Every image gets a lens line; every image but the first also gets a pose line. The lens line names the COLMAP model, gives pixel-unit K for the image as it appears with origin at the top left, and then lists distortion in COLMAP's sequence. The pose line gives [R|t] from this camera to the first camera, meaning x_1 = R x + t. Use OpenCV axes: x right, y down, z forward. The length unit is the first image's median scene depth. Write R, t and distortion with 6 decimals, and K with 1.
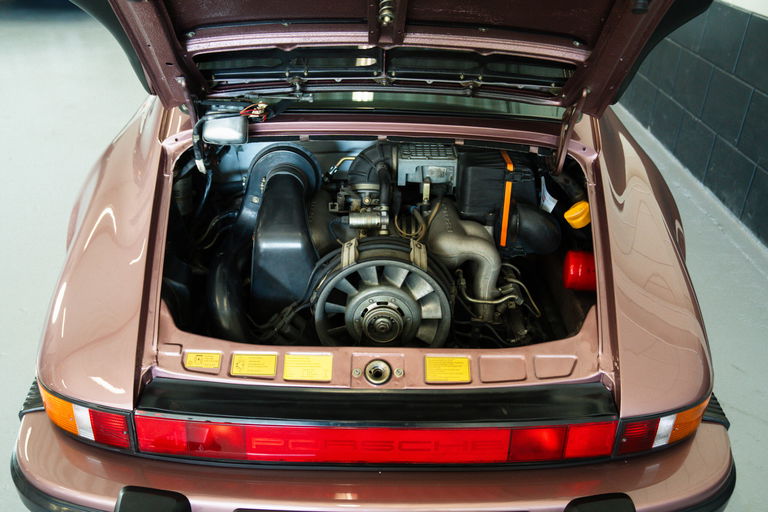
lens RADIAL K [[690.0, 0, 384.0], [0, 690.0, 256.0], [0, 0, 1]] dist [-0.062743, 0.136343]
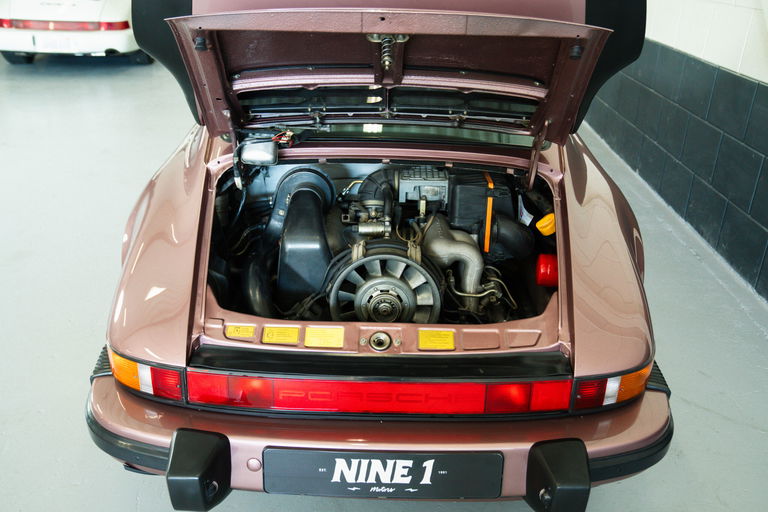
lens RADIAL K [[690.0, 0, 384.0], [0, 690.0, 256.0], [0, 0, 1]] dist [-0.062743, 0.136343]
pose [[0.999873, 0.003903, -0.015427, 0.014179], [-0.005065, 0.997091, -0.076057, 0.093836], [0.015085, 0.076125, 0.996984, -0.219516]]
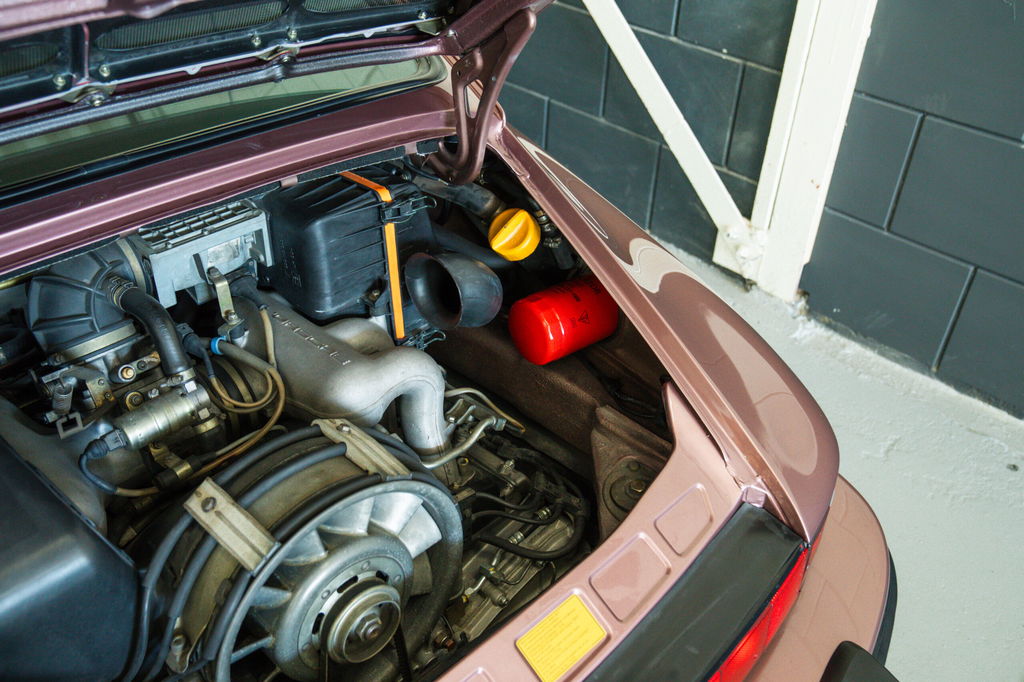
lens RADIAL K [[920.0, 0, 512.0], [0, 920.0, 341.0], [0, 0, 1]] dist [-0.062743, 0.136343]
pose [[0.710637, -0.412904, 0.569653, -0.188323], [0.332035, 0.910660, 0.245867, -0.175183], [-0.620280, 0.014423, 0.784248, 0.437333]]
